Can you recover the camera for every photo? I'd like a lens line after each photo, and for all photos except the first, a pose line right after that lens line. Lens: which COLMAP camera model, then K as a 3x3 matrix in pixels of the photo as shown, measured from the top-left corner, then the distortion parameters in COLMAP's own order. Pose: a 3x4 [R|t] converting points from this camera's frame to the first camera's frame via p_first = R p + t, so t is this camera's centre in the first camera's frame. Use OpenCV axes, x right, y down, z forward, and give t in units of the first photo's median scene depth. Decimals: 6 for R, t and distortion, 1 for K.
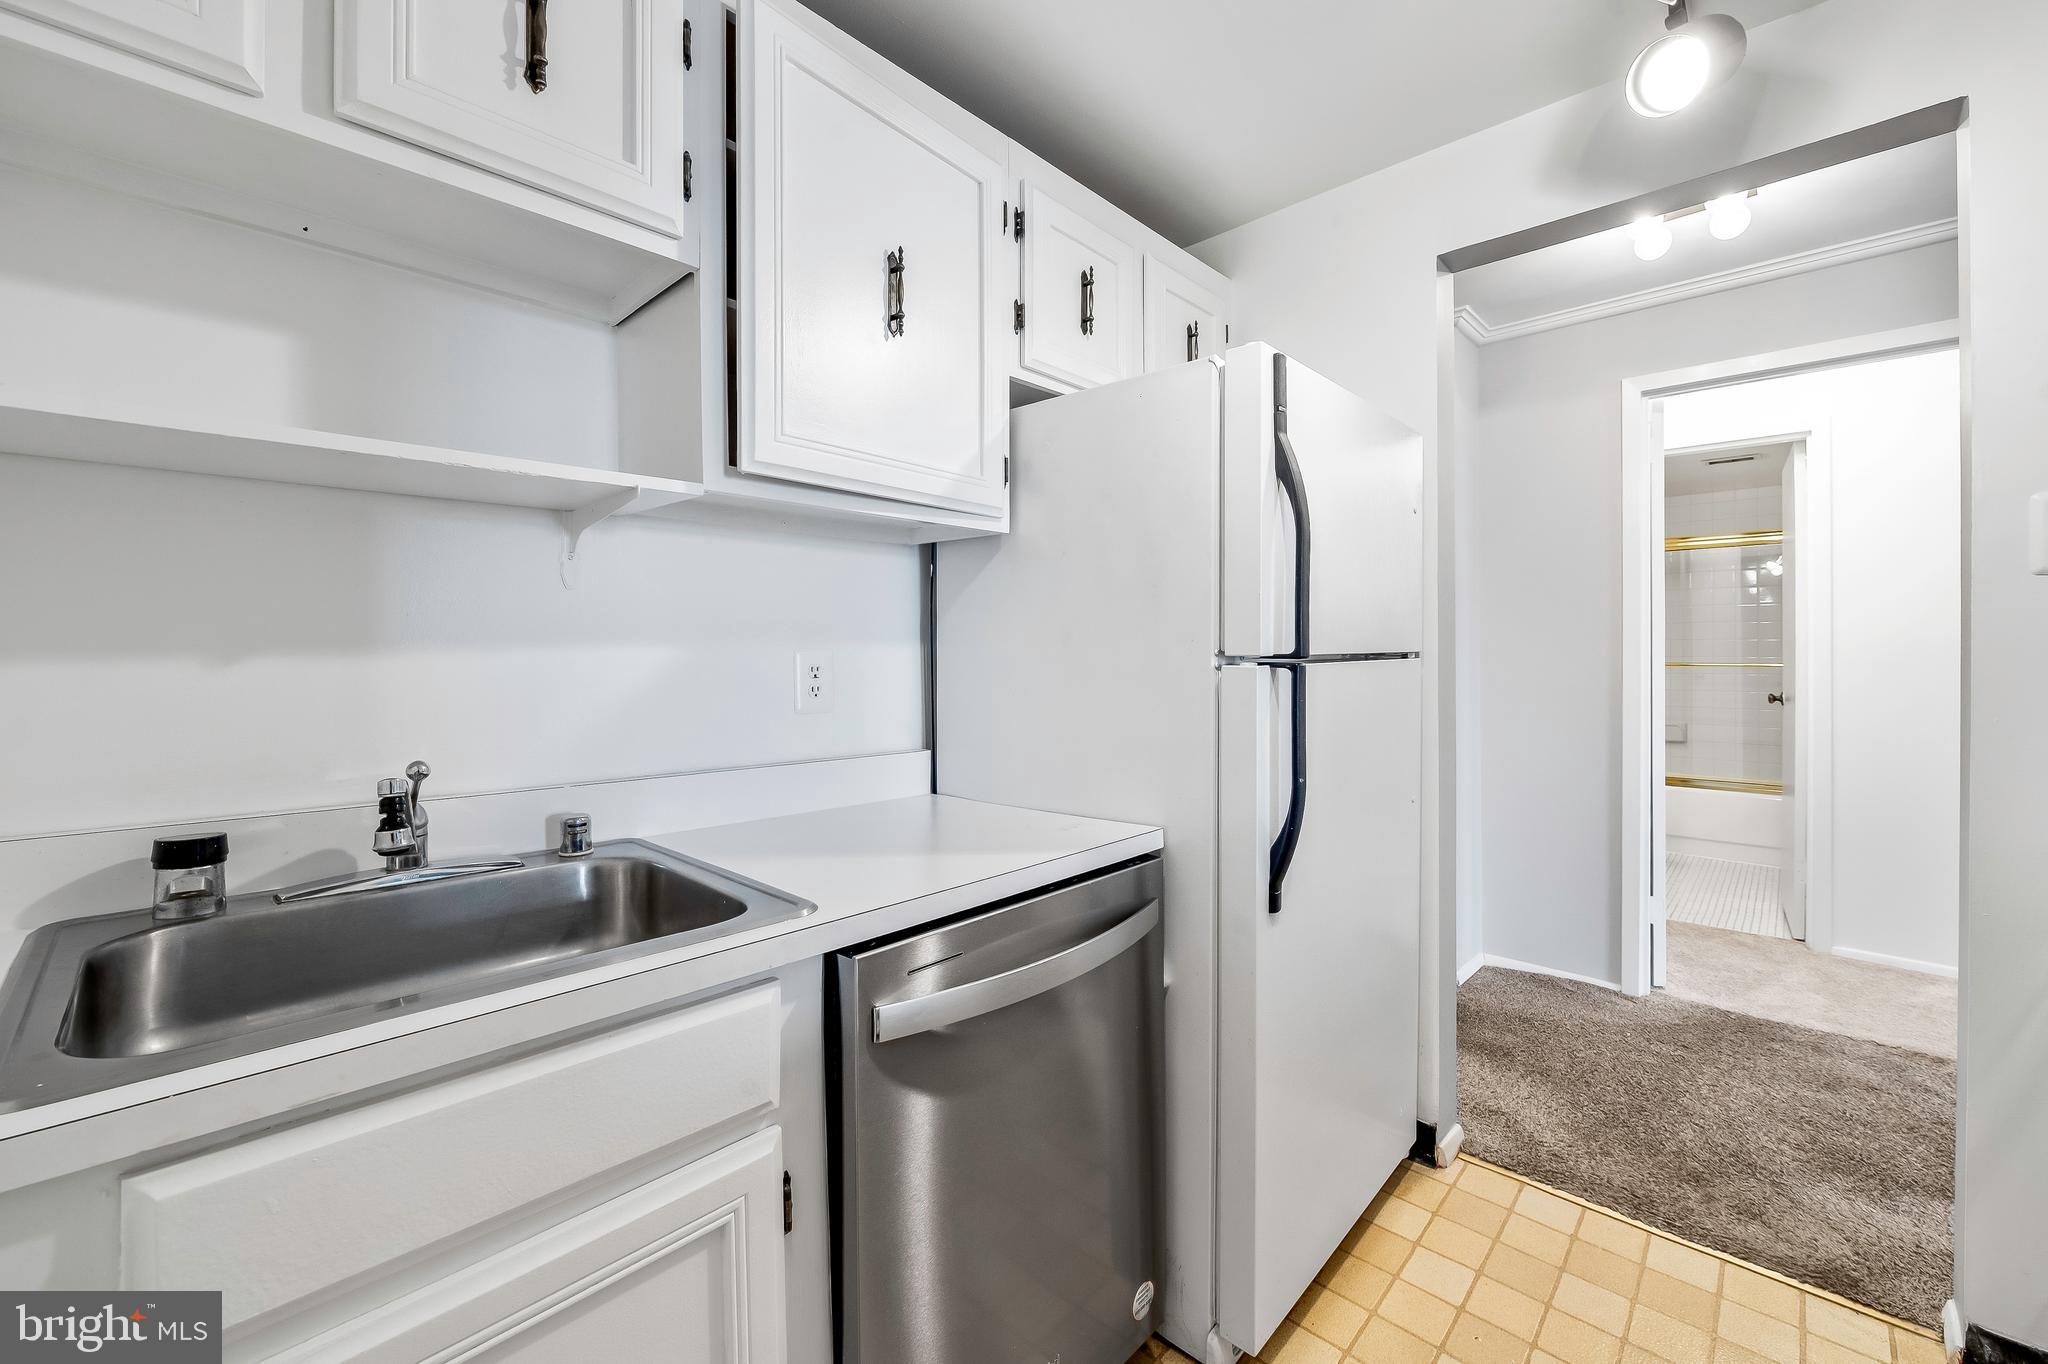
lens RADIAL K [[821.3, 0, 1044.0], [0, 821.3, 652.5], [0, 0, 1]] dist [-0.007811, -0.001017]
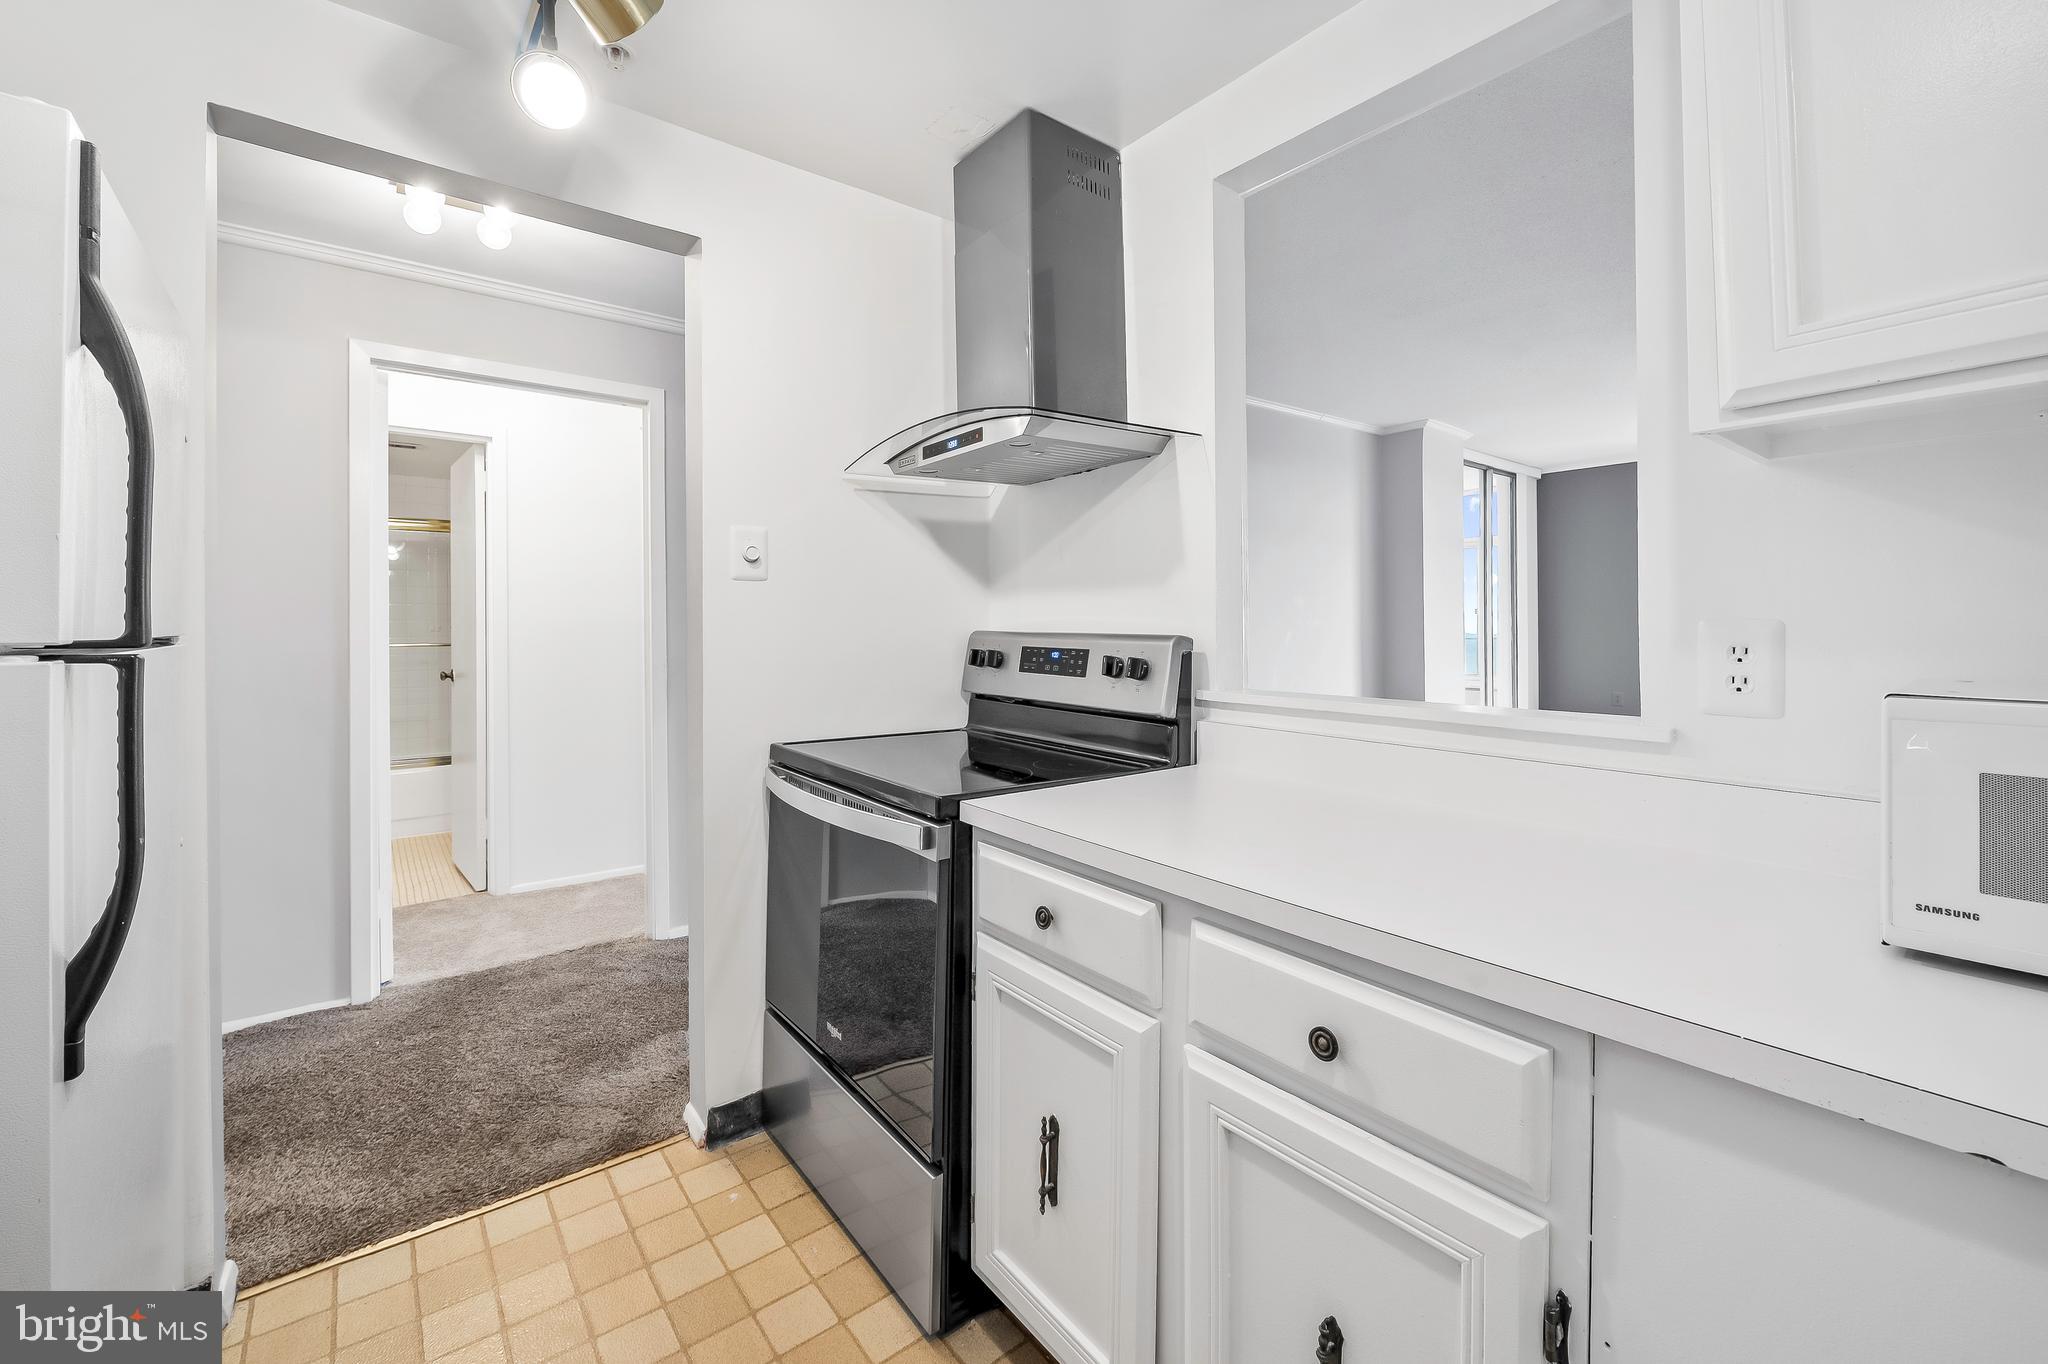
lens RADIAL K [[821.3, 0, 1037.0], [0, 821.3, 622.3], [0, 0, 1]] dist [-0.007811, -0.001017]
pose [[0.149746, 0.007677, 0.988695, -0.120940], [0.005683, 0.999947, -0.008625, -0.001411], [-0.988708, 0.006910, 0.149694, 0.140741]]
